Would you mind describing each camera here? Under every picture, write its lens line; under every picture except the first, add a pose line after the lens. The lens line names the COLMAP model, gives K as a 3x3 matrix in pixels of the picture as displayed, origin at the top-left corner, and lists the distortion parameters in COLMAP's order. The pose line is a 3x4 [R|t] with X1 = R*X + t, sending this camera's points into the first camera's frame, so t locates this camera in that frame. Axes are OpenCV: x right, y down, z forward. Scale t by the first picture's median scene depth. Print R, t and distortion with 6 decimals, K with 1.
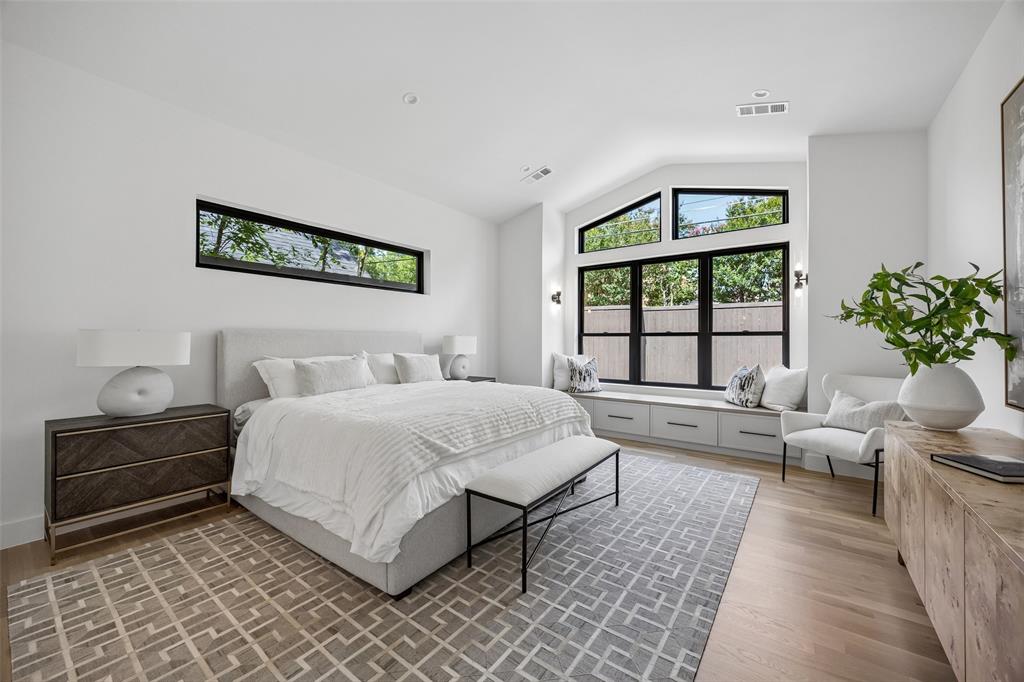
lens RADIAL K [[391.7, 0, 513.6], [0, 391.7, 340.2], [0, 0, 1]] dist [-0.005058, 0.000215]
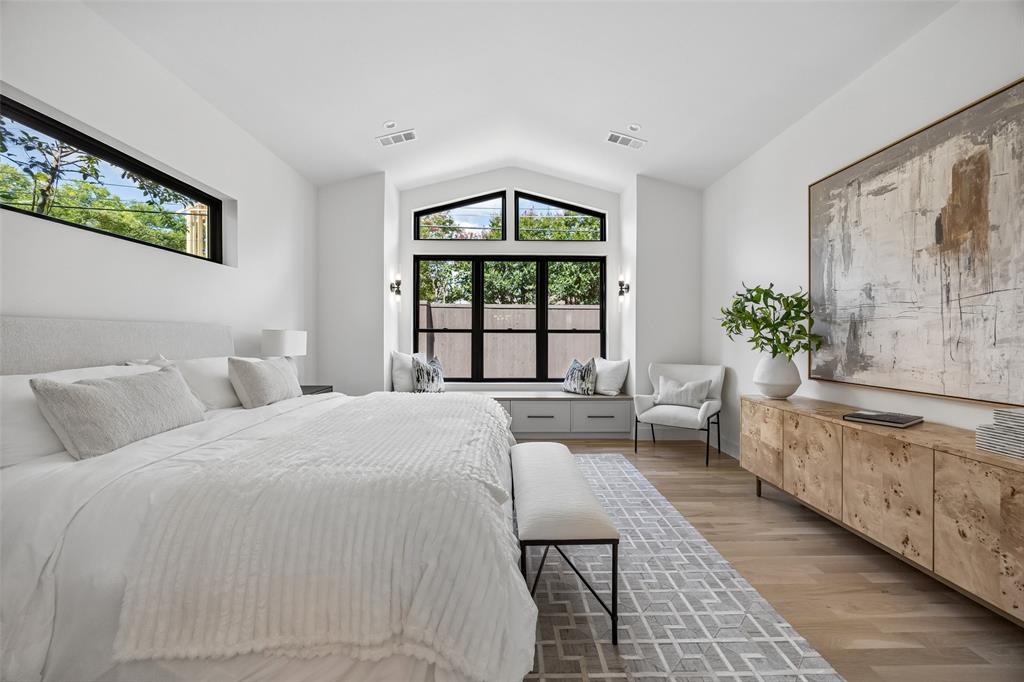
lens RADIAL K [[391.7, 0, 513.6], [0, 391.7, 340.2], [0, 0, 1]] dist [-0.005058, 0.000215]
pose [[0.790090, -0.003514, 0.612981, -0.246656], [-0.002185, 0.999961, 0.008549, -0.000152], [-0.612987, -0.008094, 0.790052, 0.186480]]
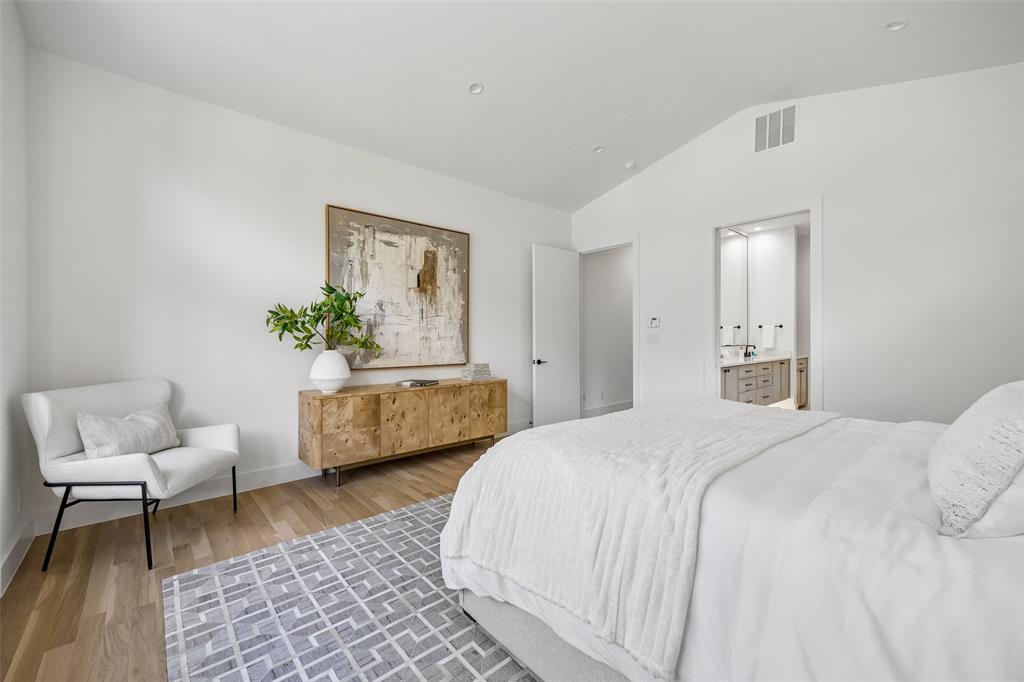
lens RADIAL K [[391.7, 0, 513.6], [0, 391.7, 340.2], [0, 0, 1]] dist [-0.005058, 0.000215]
pose [[-0.975998, -0.001030, 0.217777, 0.008733], [-0.000338, 0.999995, 0.003212, 0.005284], [-0.217779, 0.003061, -0.975993, 1.004479]]
